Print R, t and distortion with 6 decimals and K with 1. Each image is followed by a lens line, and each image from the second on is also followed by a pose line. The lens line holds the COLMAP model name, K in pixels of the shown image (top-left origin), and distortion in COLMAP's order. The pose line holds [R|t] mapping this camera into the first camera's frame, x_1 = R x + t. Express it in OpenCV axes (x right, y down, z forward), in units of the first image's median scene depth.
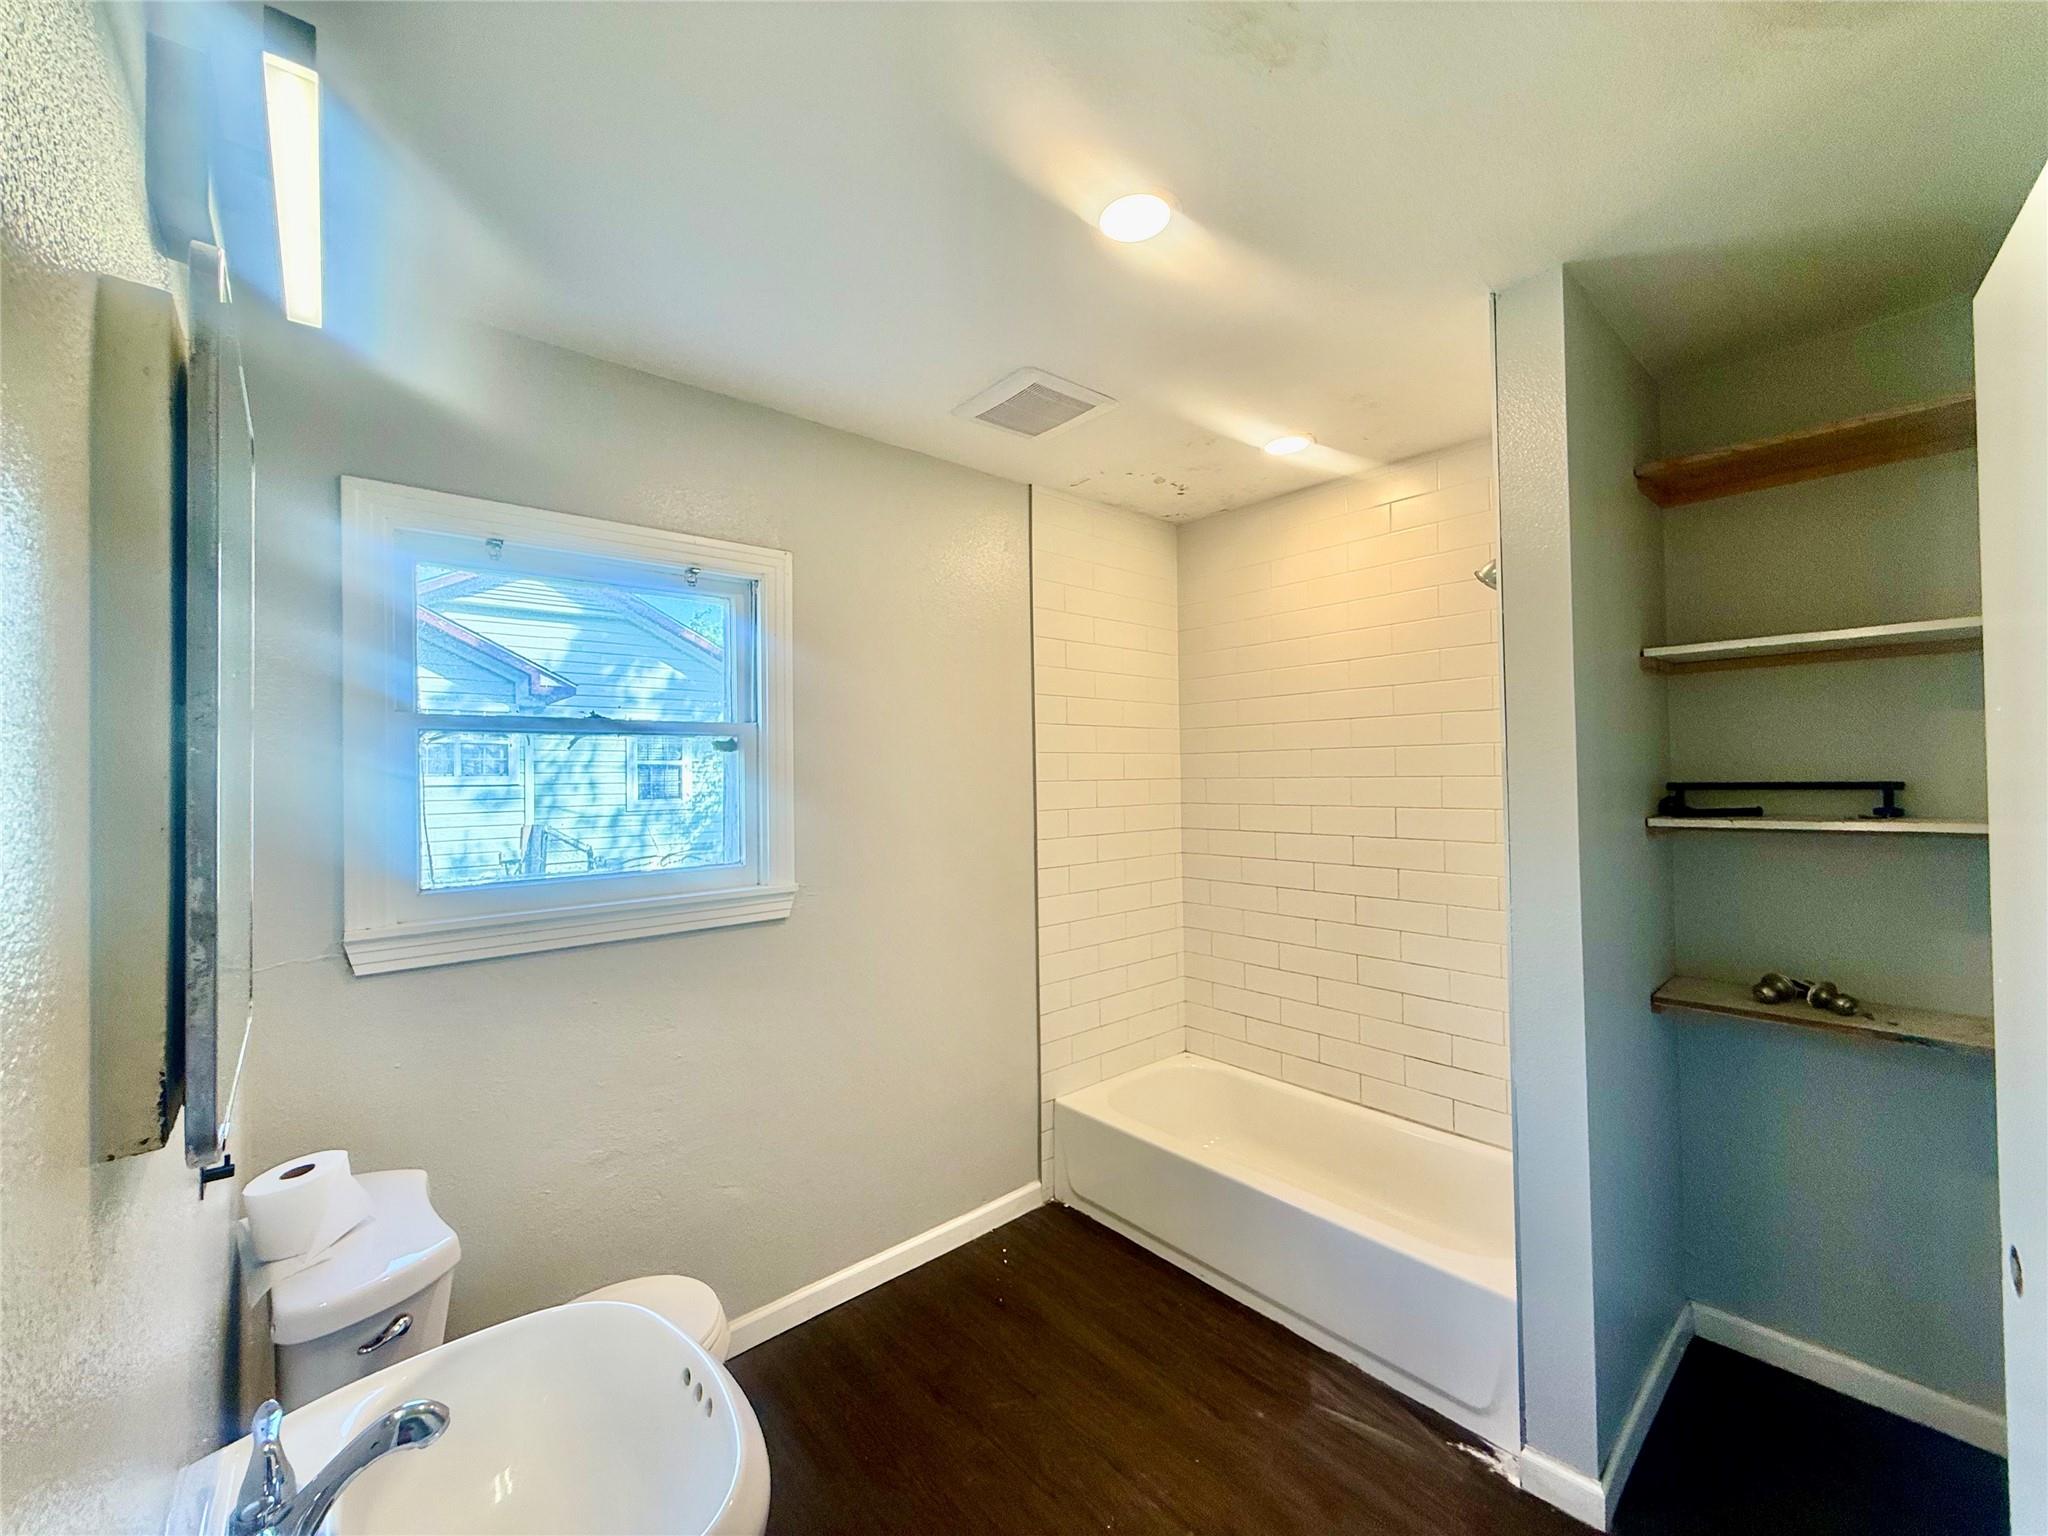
lens RADIAL K [[819.6, 0, 1026.1], [0, 819.6, 764.7], [0, 0, 1]] dist [0.000467, -0.000155]
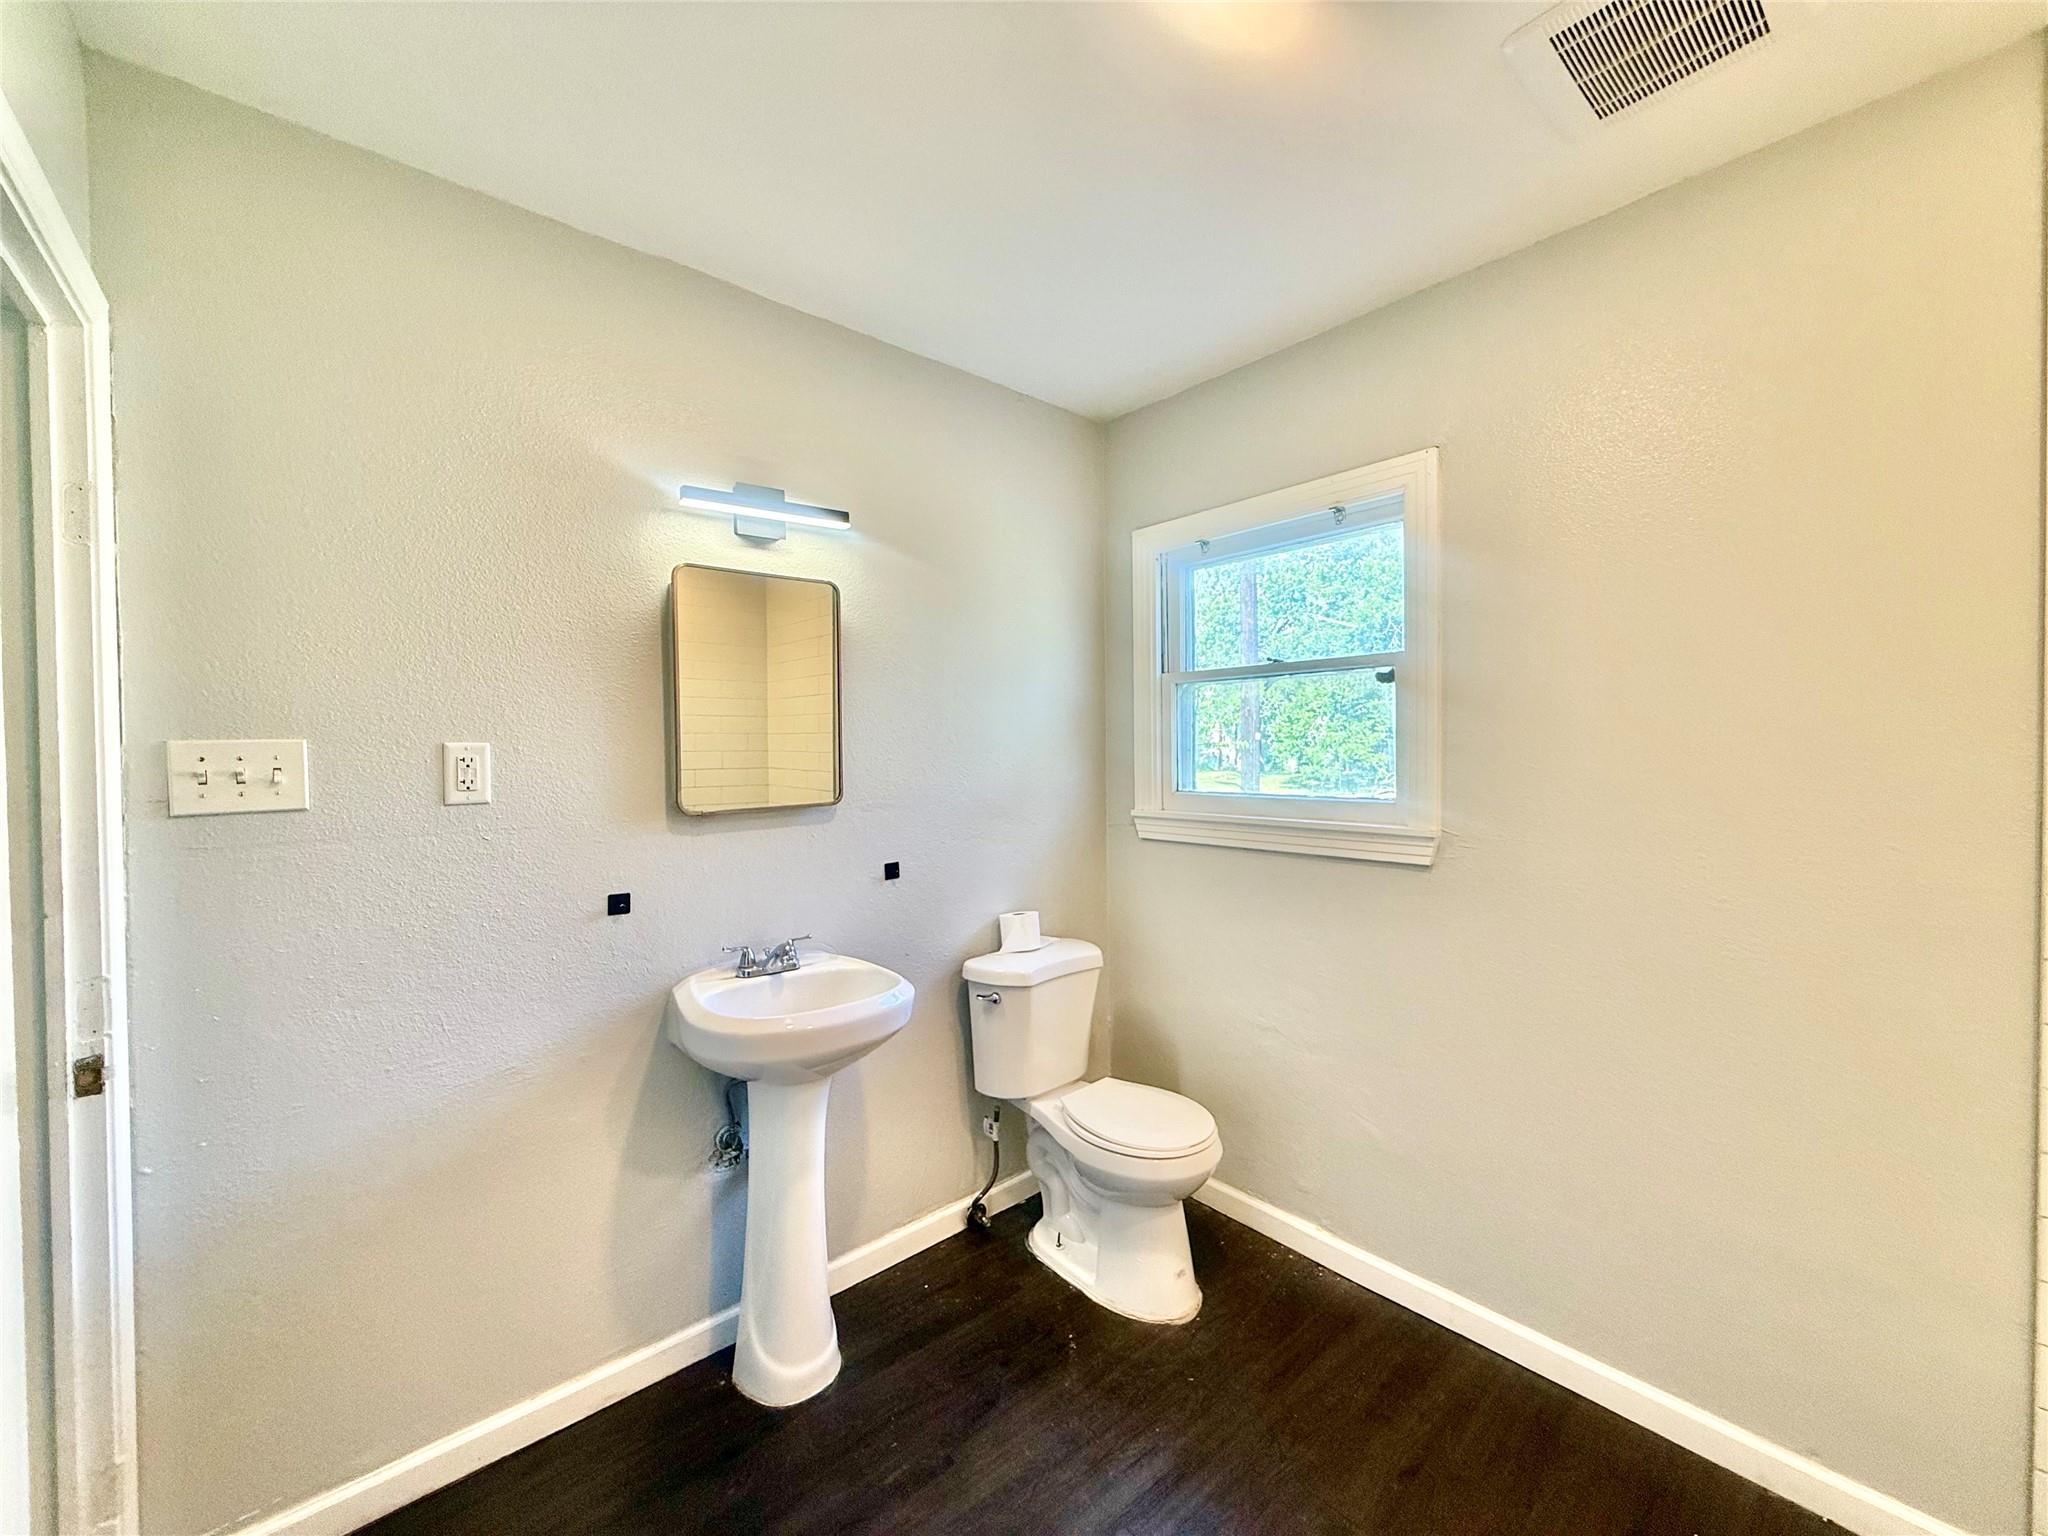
lens RADIAL K [[819.6, 0, 1026.2], [0, 819.6, 764.3], [0, 0, 1]] dist [0.000467, -0.000155]
pose [[-0.011603, 0.032161, -0.999415, 0.611495], [0.022396, 0.999240, 0.031895, 0.039642], [0.999682, -0.022013, -0.012315, 0.588952]]
